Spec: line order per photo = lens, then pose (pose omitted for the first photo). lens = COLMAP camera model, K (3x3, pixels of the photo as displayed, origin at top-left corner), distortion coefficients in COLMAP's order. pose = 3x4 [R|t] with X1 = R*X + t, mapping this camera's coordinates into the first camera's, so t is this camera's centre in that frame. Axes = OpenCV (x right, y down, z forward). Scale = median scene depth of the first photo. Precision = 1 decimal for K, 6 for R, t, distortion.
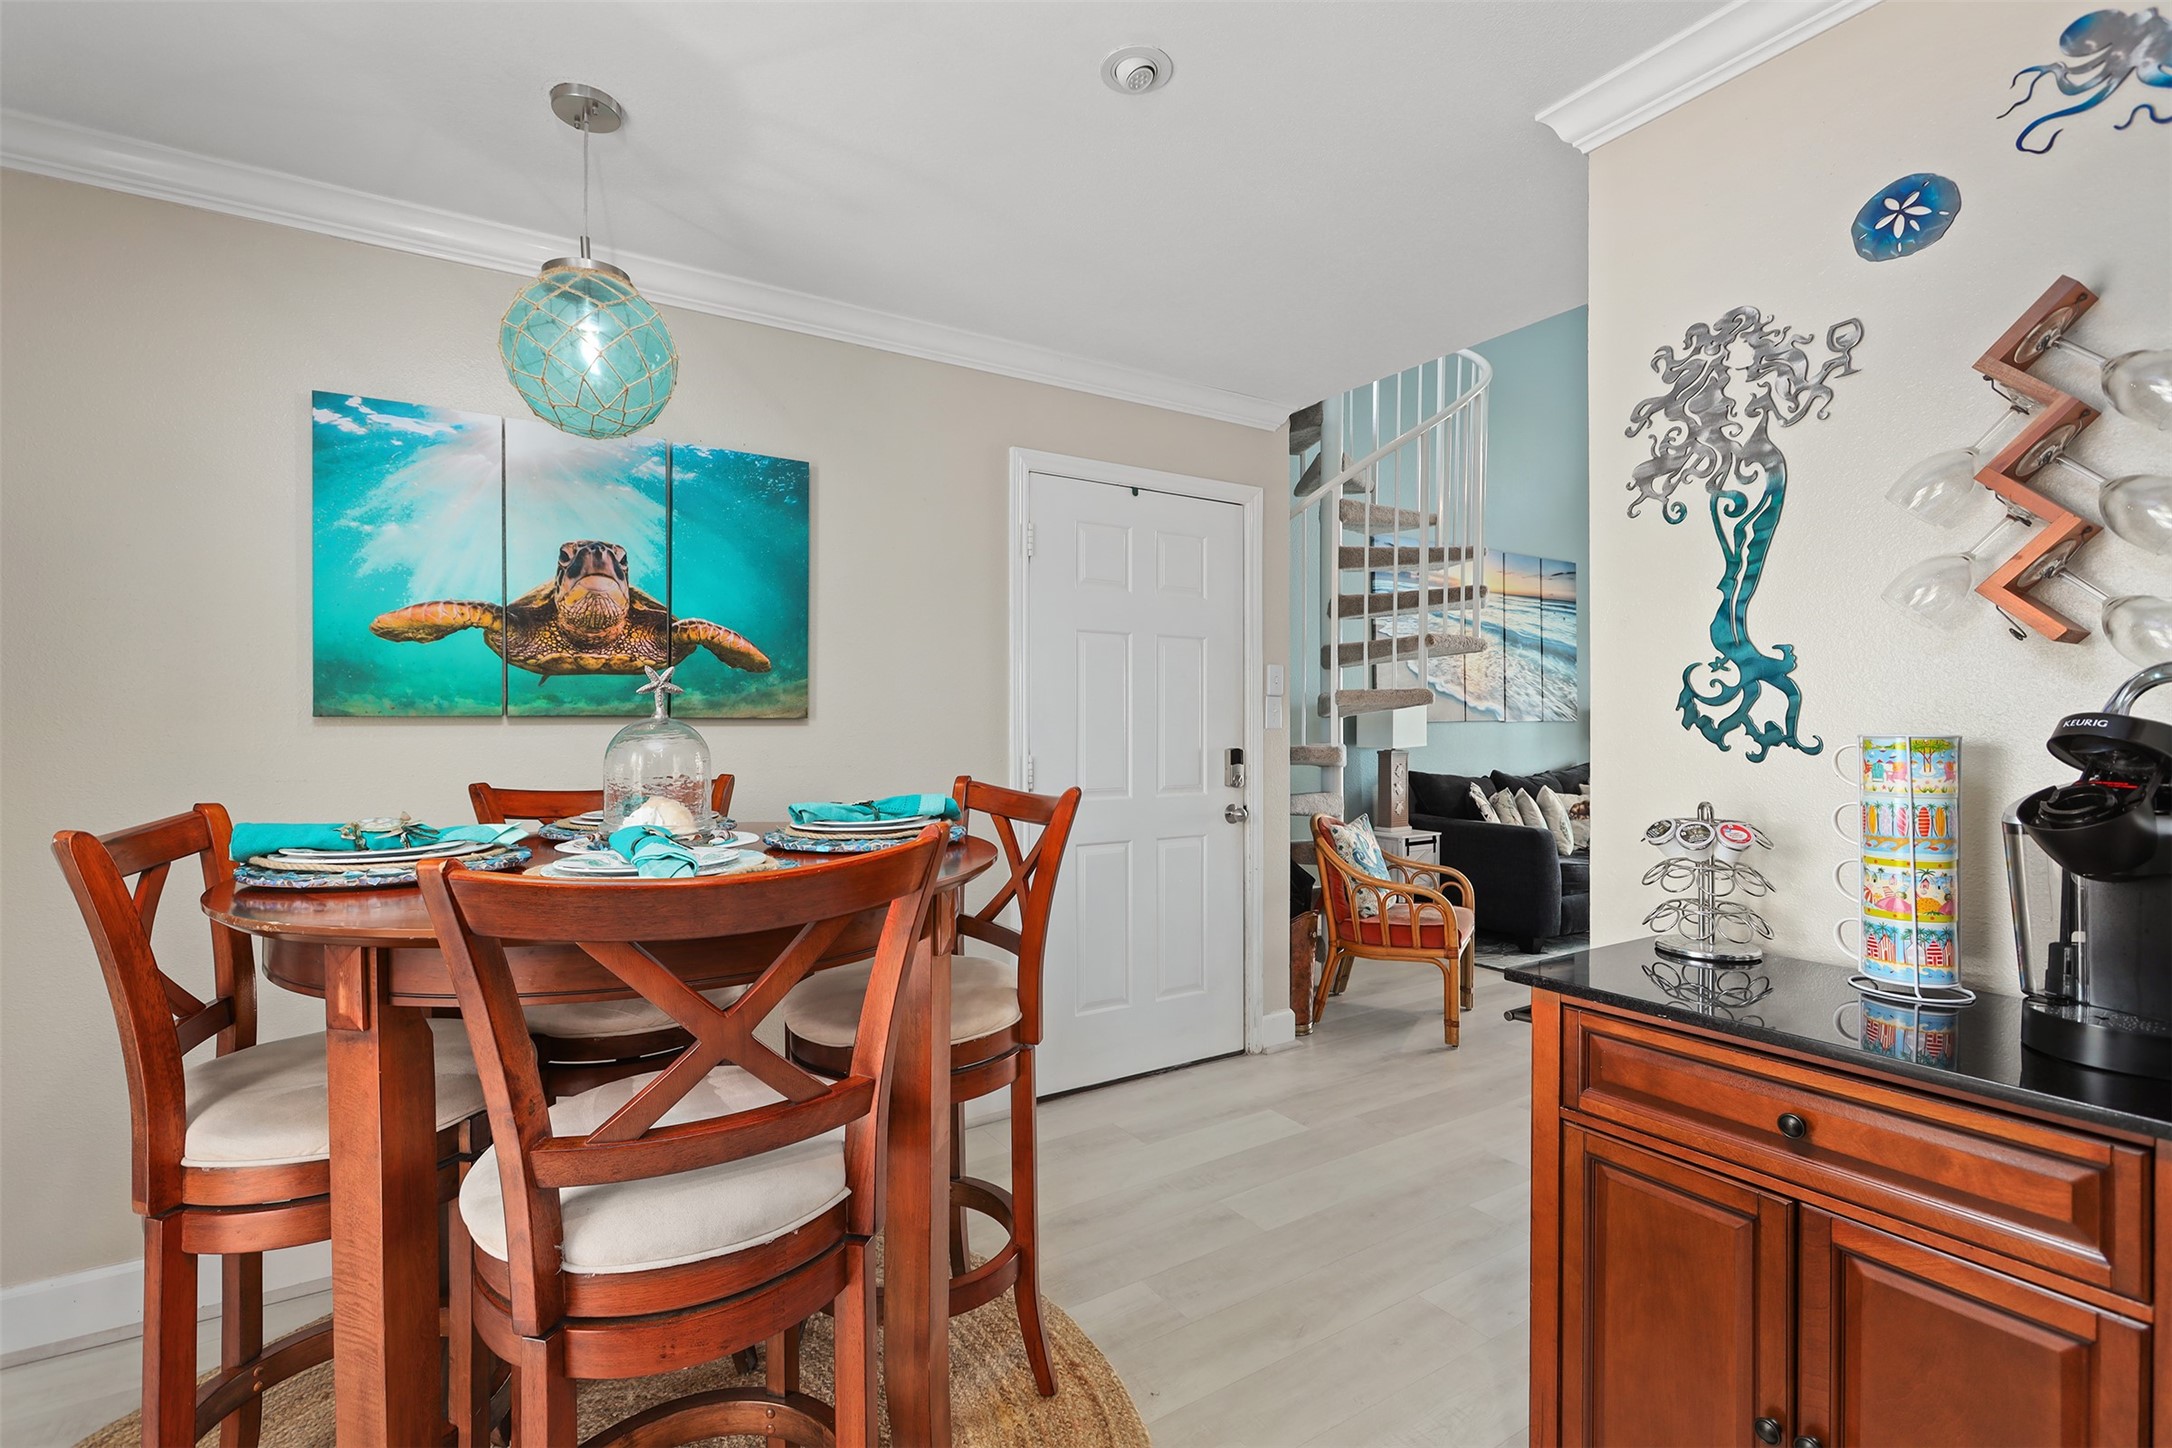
lens RADIAL K [[989.9, 0, 1132.7], [0, 989.9, 704.0], [0, 0, 1]] dist [0.019926, -0.007257]
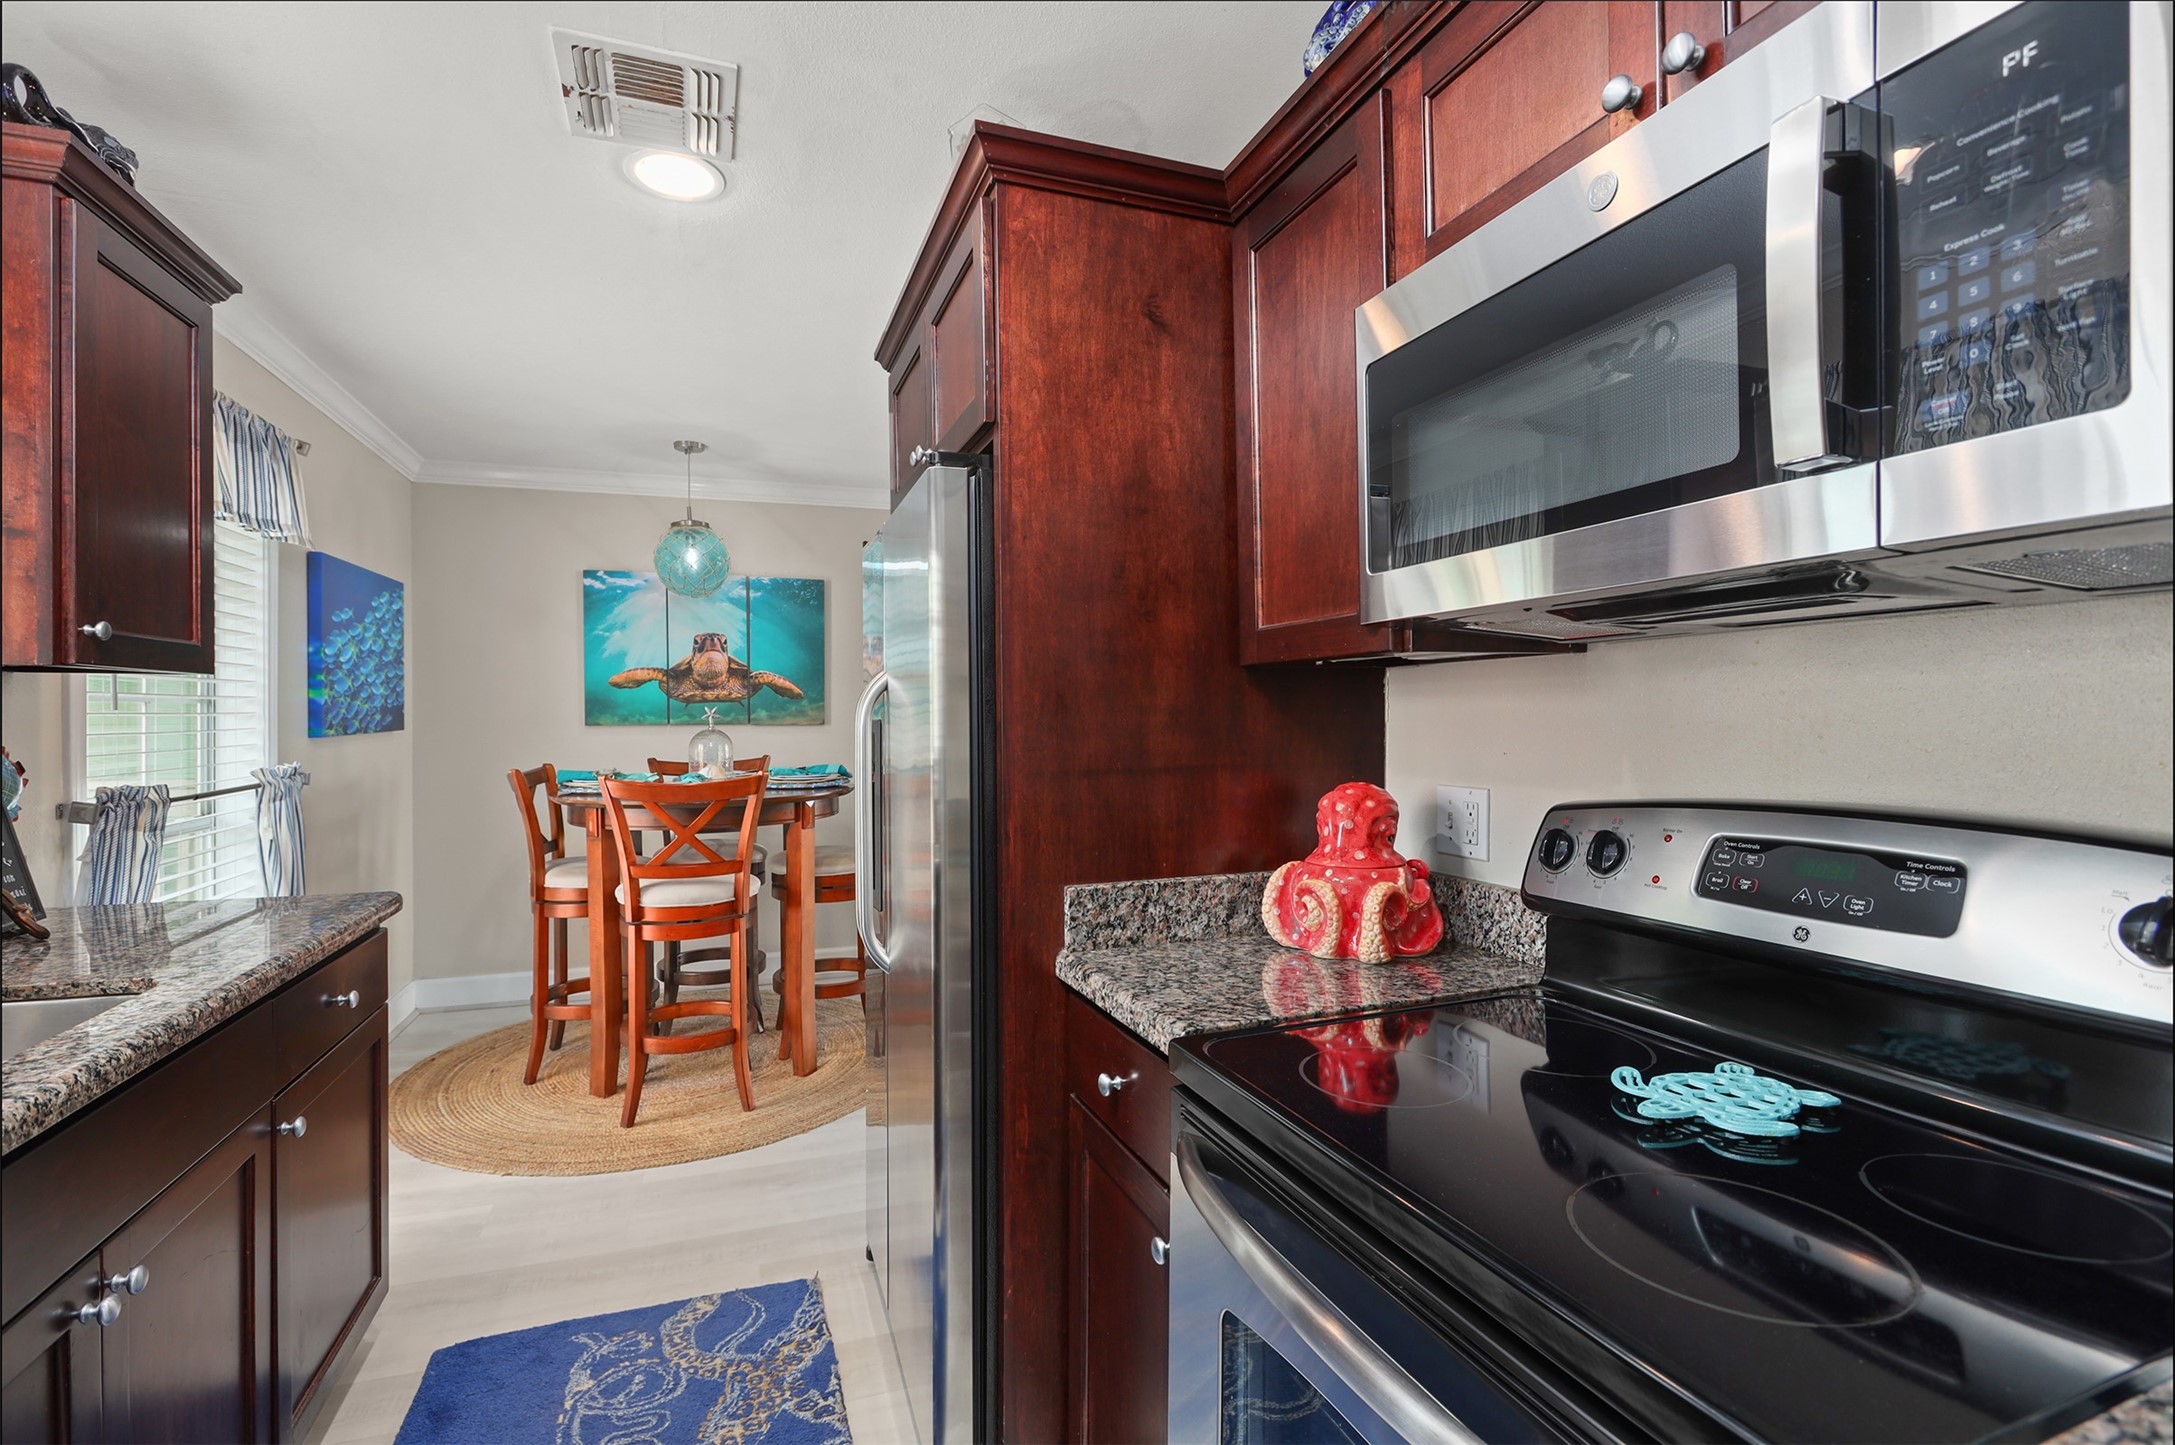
lens RADIAL K [[991.3, 0, 1084.8], [0, 991.3, 710.8], [0, 0, 1]] dist [0.019926, -0.007257]
pose [[0.971365, 0.006656, -0.237500, 0.677826], [-0.000557, 0.999669, 0.025738, -0.069632], [0.237592, -0.024869, 0.971047, -0.761605]]
